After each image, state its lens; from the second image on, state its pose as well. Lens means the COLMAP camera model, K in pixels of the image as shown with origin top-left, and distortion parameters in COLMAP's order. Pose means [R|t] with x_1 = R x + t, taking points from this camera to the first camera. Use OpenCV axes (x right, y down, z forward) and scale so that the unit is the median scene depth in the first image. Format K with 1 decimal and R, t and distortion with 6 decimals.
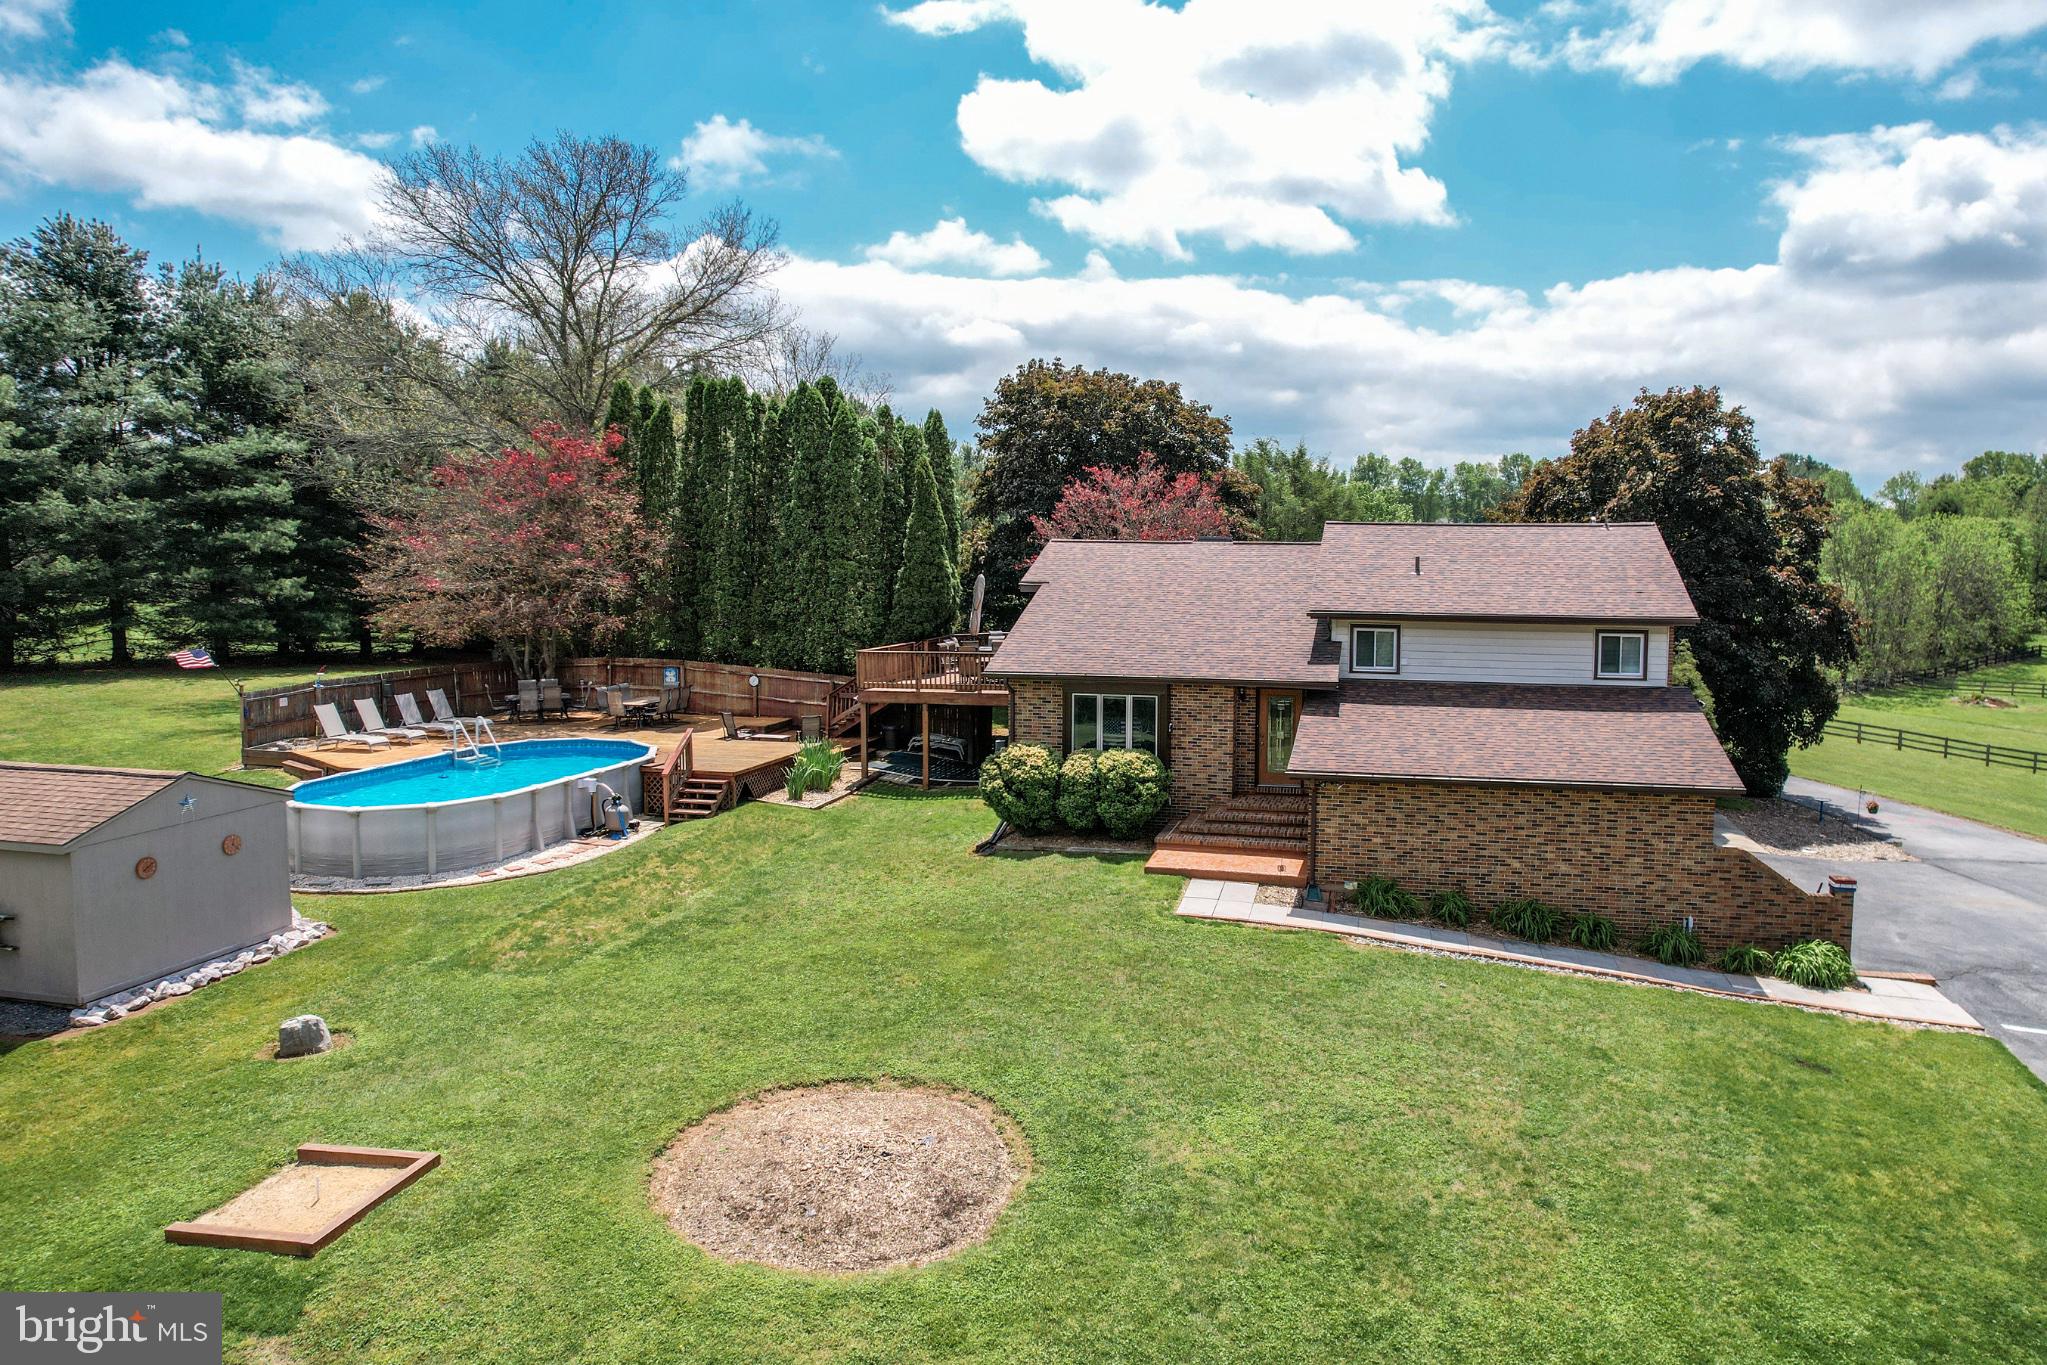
lens RADIAL K [[1369.2, 0, 1139.3], [0, 1369.2, 644.9], [0, 0, 1]] dist [-0.074916, 0.063071]
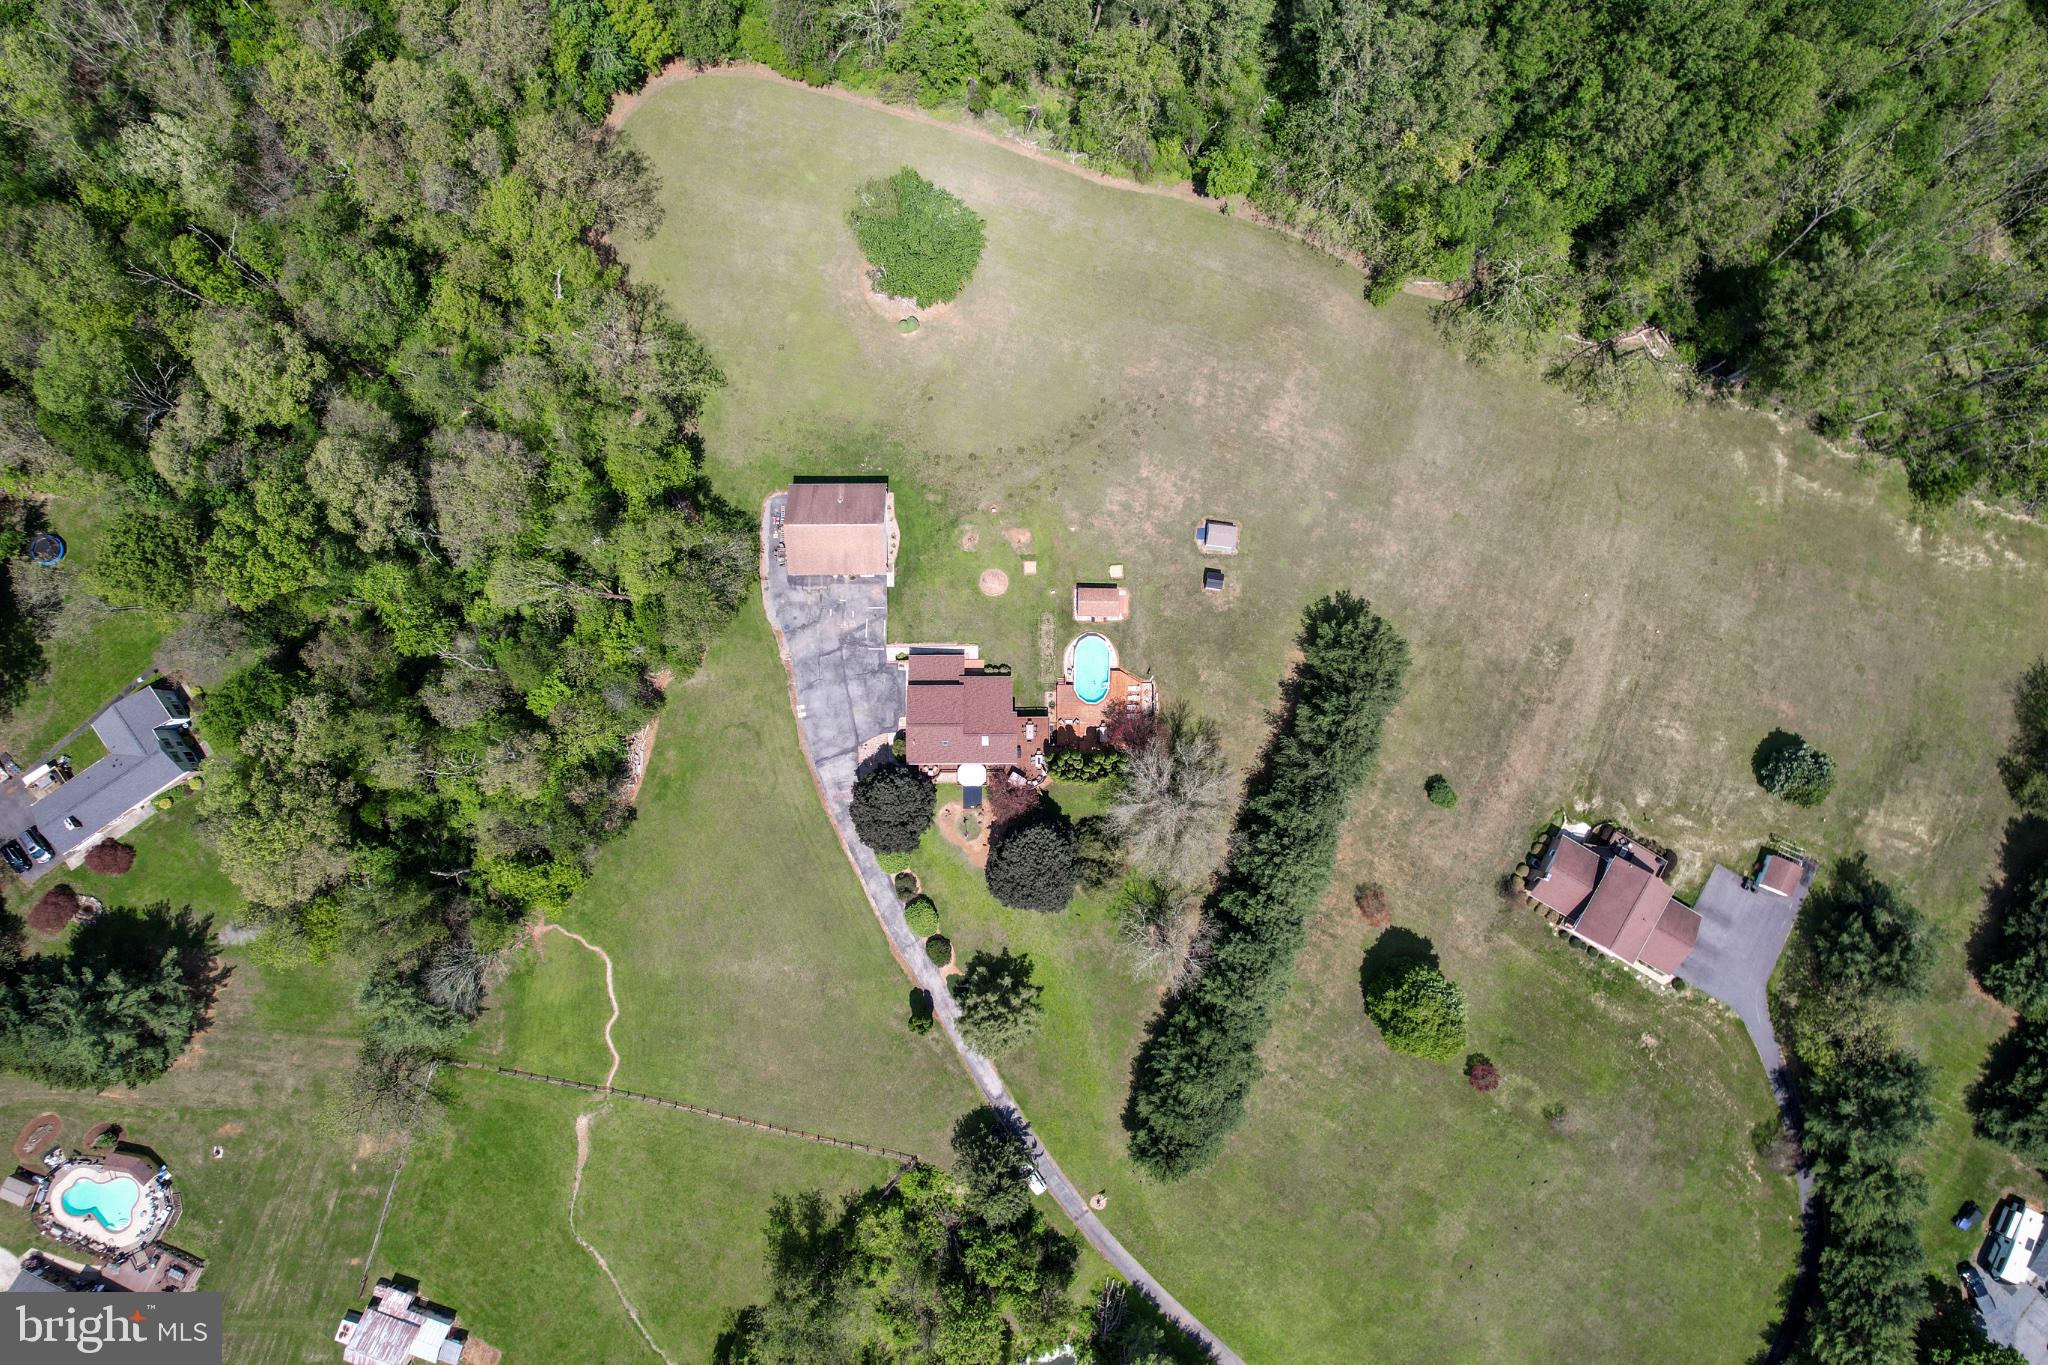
lens RADIAL K [[1313.2, 0, 1031.3], [0, 1313.2, 693.0], [0, 0, 1]] dist [-0.071033, 0.060338]
pose [[-0.980591, 0.192875, -0.035232, 0.041054], [-0.041404, -0.028062, 0.998748, -6.979093], [0.191644, 0.980822, 0.035504, 0.962928]]
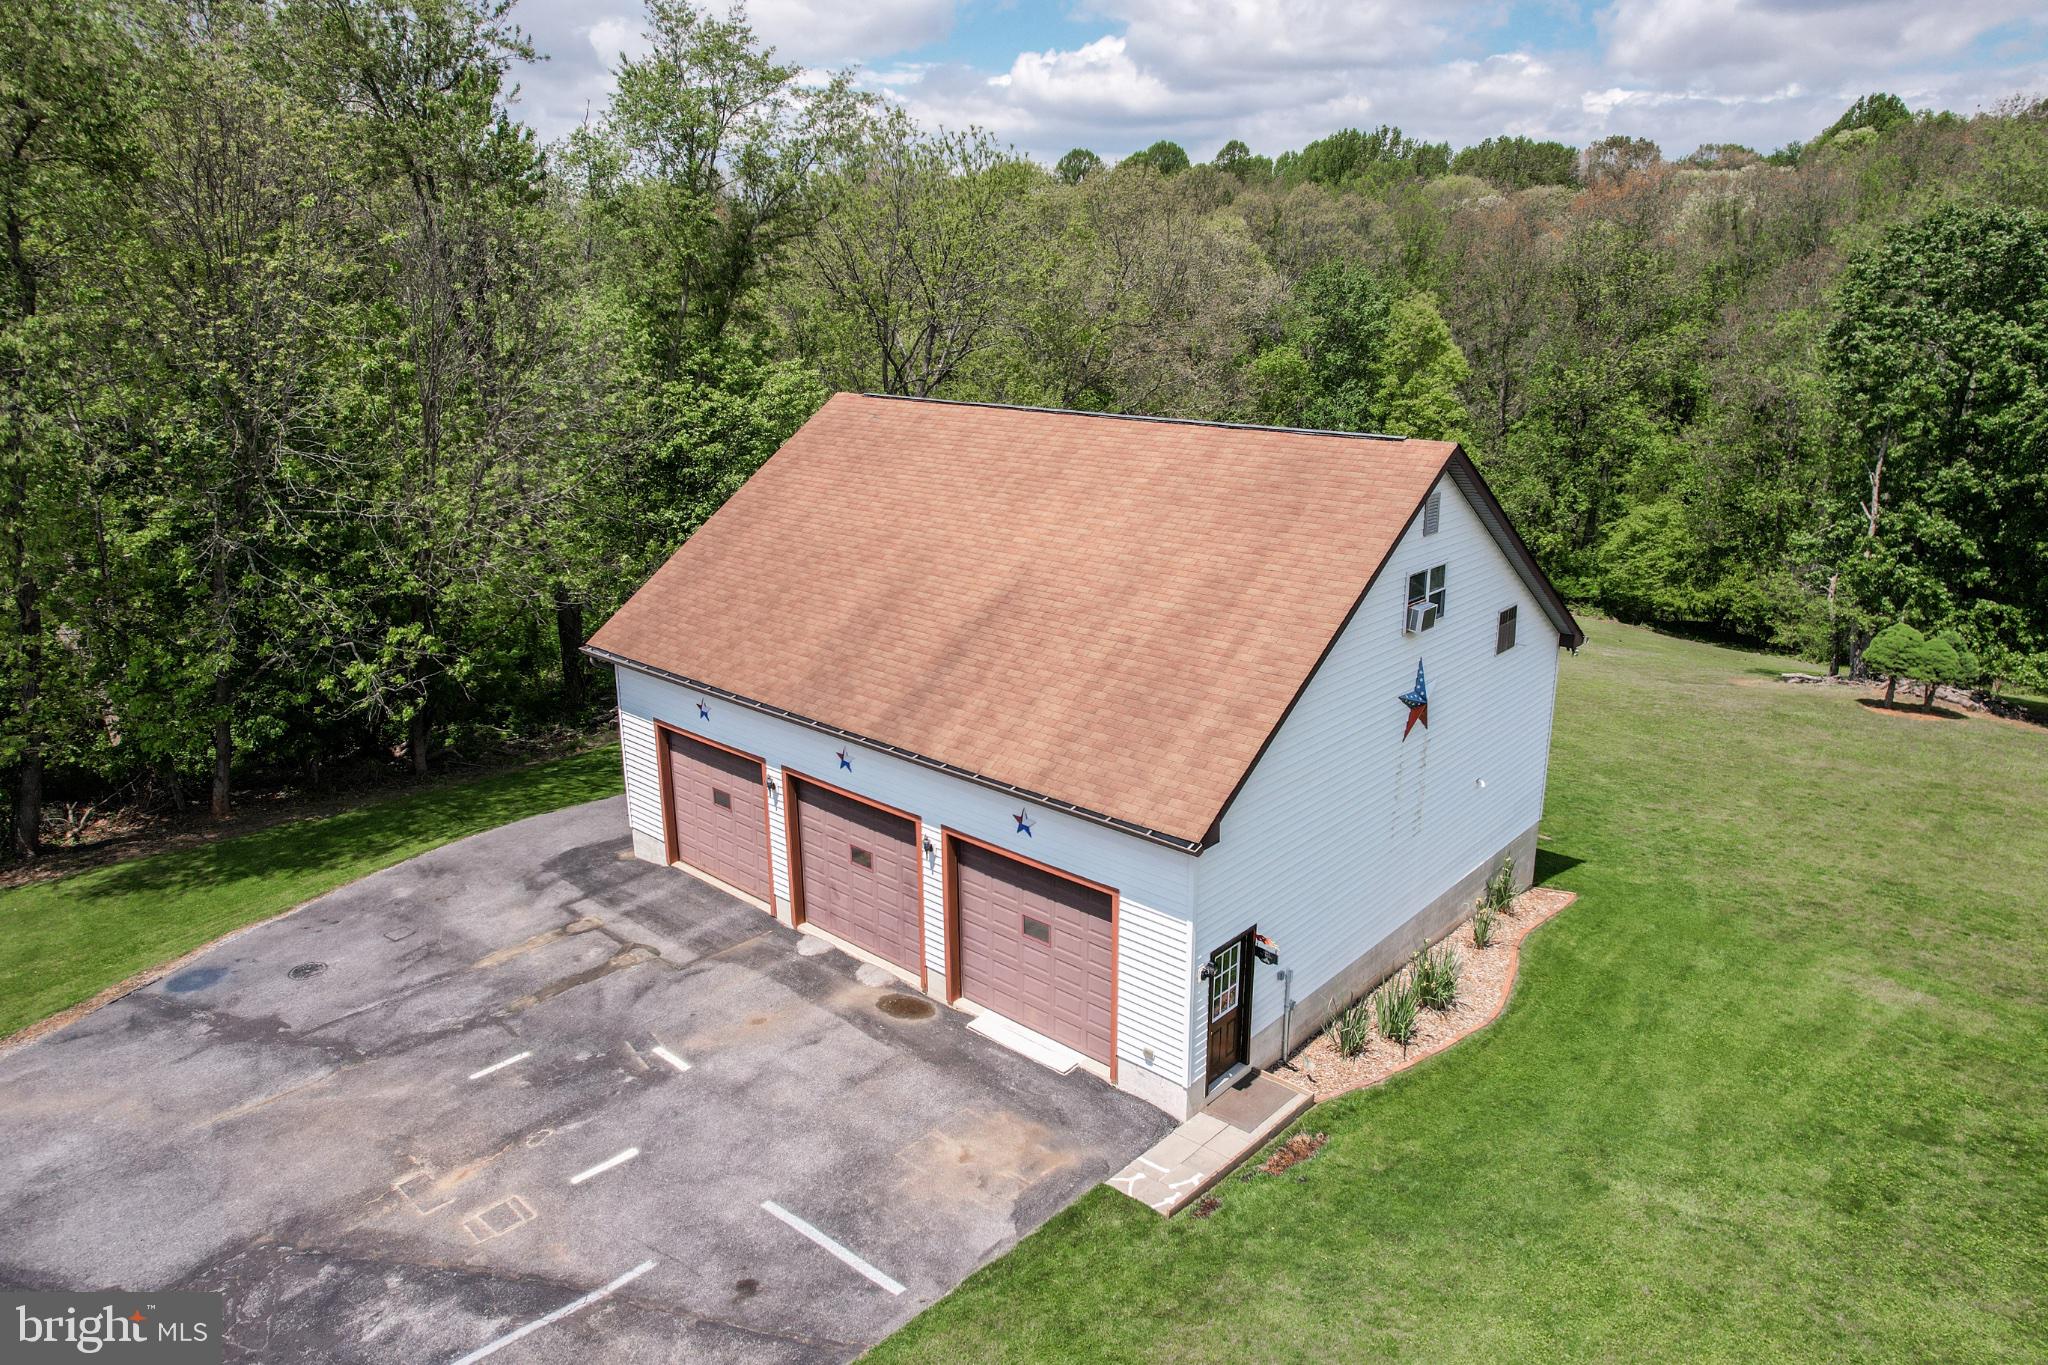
lens RADIAL K [[1341.8, 0, 1033.2], [0, 1341.8, 670.1], [0, 0, 1]] dist [-0.070510, 0.063185]
pose [[-0.859226, -0.154803, 0.487613, 0.213419], [0.026475, 0.938390, 0.344563, -0.171027], [-0.510910, 0.308967, -0.802191, 0.938347]]
